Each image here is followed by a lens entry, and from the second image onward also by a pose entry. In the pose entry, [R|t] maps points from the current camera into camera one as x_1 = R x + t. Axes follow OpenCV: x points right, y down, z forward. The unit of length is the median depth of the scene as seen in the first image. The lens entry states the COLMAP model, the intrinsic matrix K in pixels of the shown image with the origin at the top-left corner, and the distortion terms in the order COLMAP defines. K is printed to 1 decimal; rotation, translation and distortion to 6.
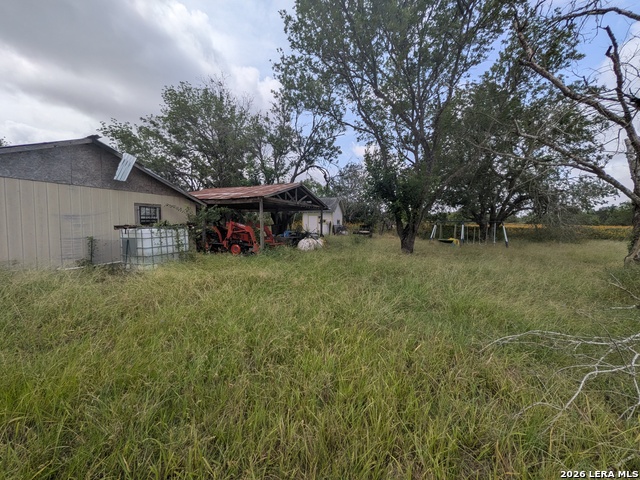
lens RADIAL K [[255.2, 0, 320.0], [0, 255.2, 240.4], [0, 0, 1]] dist [-0.007826, 0.000236]
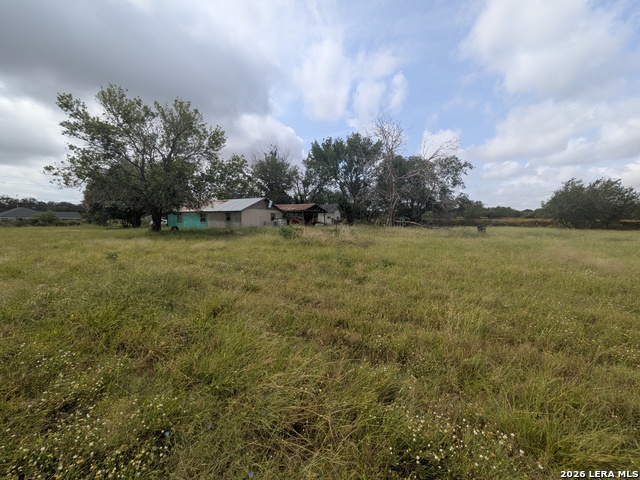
lens RADIAL K [[255.2, 0, 319.6], [0, 255.2, 240.0], [0, 0, 1]] dist [-0.007826, 0.000236]
pose [[0.996423, 0.001327, -0.084496, 0.149053], [-0.000222, 0.999914, 0.013092, 0.095454], [0.084506, -0.013027, 0.996338, -1.255967]]
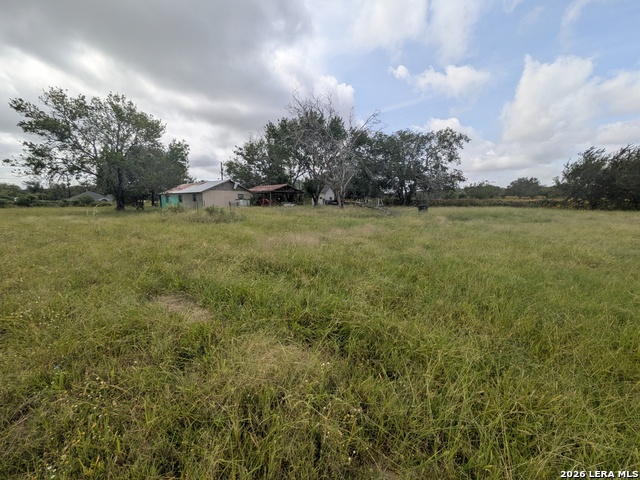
lens RADIAL K [[255.2, 0, 320.2], [0, 255.2, 240.5], [0, 0, 1]] dist [-0.007826, 0.000236]
pose [[0.965065, 0.030408, -0.260239, 0.739502], [-0.006730, 0.995792, 0.091398, 0.097991], [0.261923, -0.086454, 0.961209, -1.198489]]
